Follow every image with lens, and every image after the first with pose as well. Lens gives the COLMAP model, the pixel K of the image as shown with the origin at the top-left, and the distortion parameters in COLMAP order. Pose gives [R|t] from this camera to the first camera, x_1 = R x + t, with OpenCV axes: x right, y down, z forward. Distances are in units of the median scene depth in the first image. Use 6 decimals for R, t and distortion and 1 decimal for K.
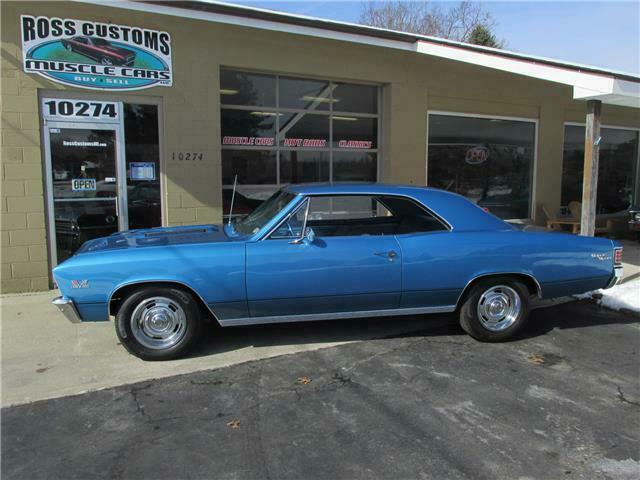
lens RADIAL K [[530.3, 0, 320.8], [0, 530.3, 243.3], [0, 0, 1]] dist [-0.034865, 0.012960]
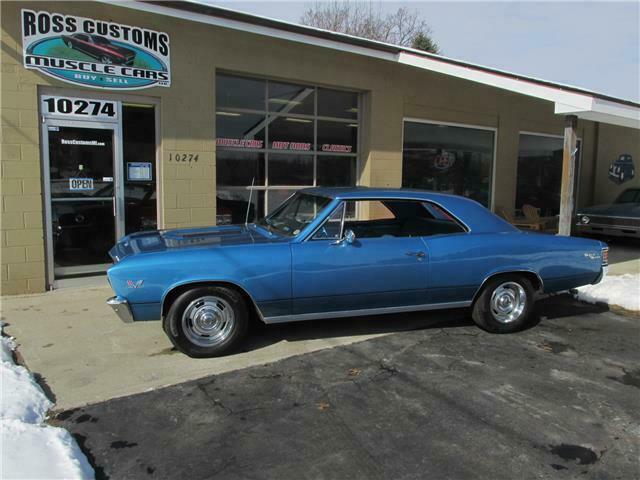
lens RADIAL K [[530.3, 0, 320.3], [0, 530.3, 243.0], [0, 0, 1]] dist [-0.034865, 0.012960]
pose [[0.991677, 0.000549, 0.128753, -0.153755], [-0.000550, 1.000000, -0.000029, -0.001766], [-0.128753, -0.000042, 0.991677, -0.038376]]
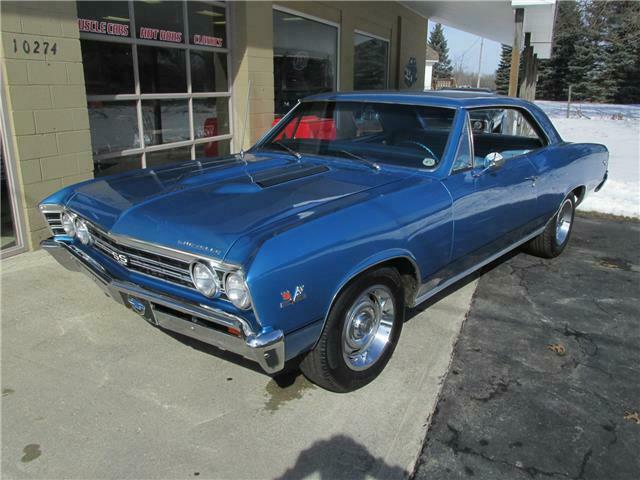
lens RADIAL K [[530.3, 0, 320.8], [0, 530.3, 243.0], [0, 0, 1]] dist [-0.034865, 0.012960]
pose [[0.788315, -0.168090, 0.591866, -0.478521], [0.068861, 0.980018, 0.186607, -0.042978], [-0.611407, -0.106349, 0.784138, 0.389566]]
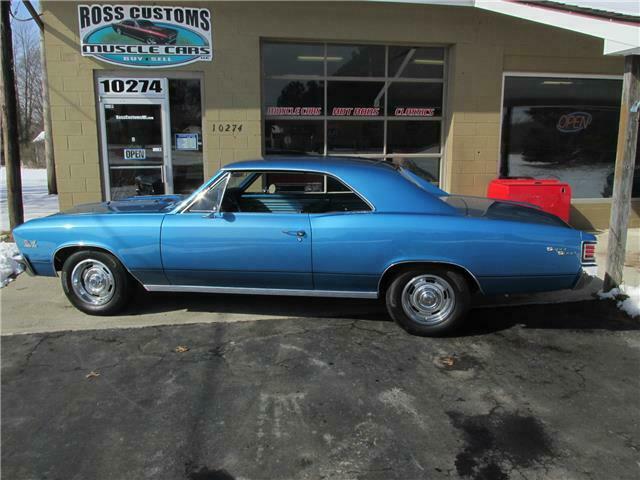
lens RADIAL K [[530.3, 0, 321.8], [0, 530.3, 241.5], [0, 0, 1]] dist [-0.034865, 0.012960]
pose [[0.941285, 0.063649, -0.331560, 0.358567], [-0.042696, 0.996625, 0.070107, -0.024922], [0.334903, -0.051834, 0.940826, 0.074186]]
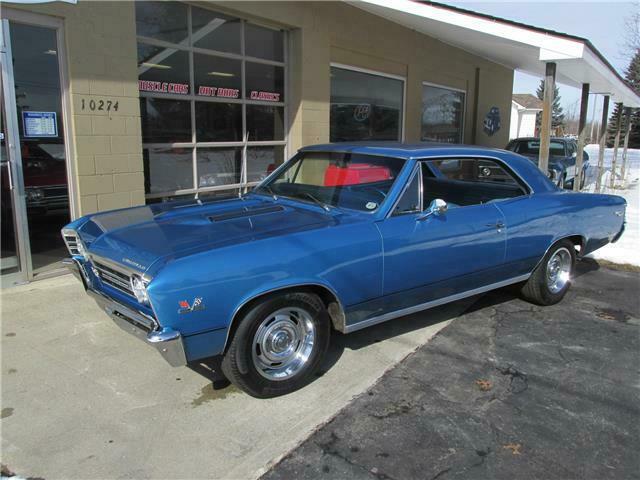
lens RADIAL K [[530.3, 0, 320.8], [0, 530.3, 242.9], [0, 0, 1]] dist [-0.034865, 0.012960]
pose [[0.896222, -0.081052, 0.436139, -0.387300], [0.045167, 0.994730, 0.092048, -0.032365], [-0.441301, -0.062796, 0.895159, 0.241505]]
